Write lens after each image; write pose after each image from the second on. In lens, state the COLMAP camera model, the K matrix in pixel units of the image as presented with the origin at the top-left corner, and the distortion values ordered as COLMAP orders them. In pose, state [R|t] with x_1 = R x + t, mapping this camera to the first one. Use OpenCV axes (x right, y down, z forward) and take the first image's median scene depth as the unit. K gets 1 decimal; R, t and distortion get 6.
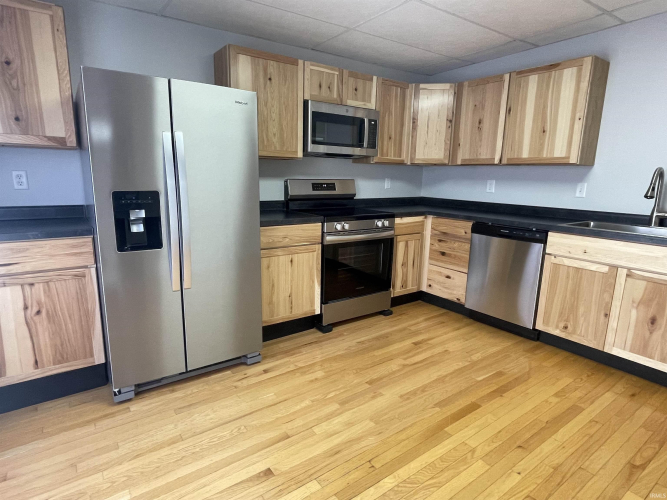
lens RADIAL K [[378.7, 0, 333.2], [0, 378.7, 248.8], [0, 0, 1]] dist [-0.000496, -0.001297]
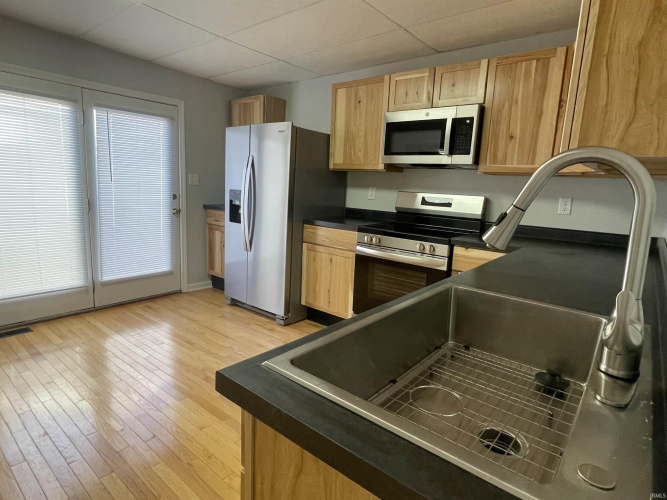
lens RADIAL K [[378.7, 0, 331.2], [0, 378.7, 248.5], [0, 0, 1]] dist [-0.000496, -0.001297]
pose [[0.258560, 0.158438, -0.952914, 0.917167], [-0.229076, 0.968376, 0.098853, -0.108205], [0.938441, 0.192730, 0.286677, 0.644887]]
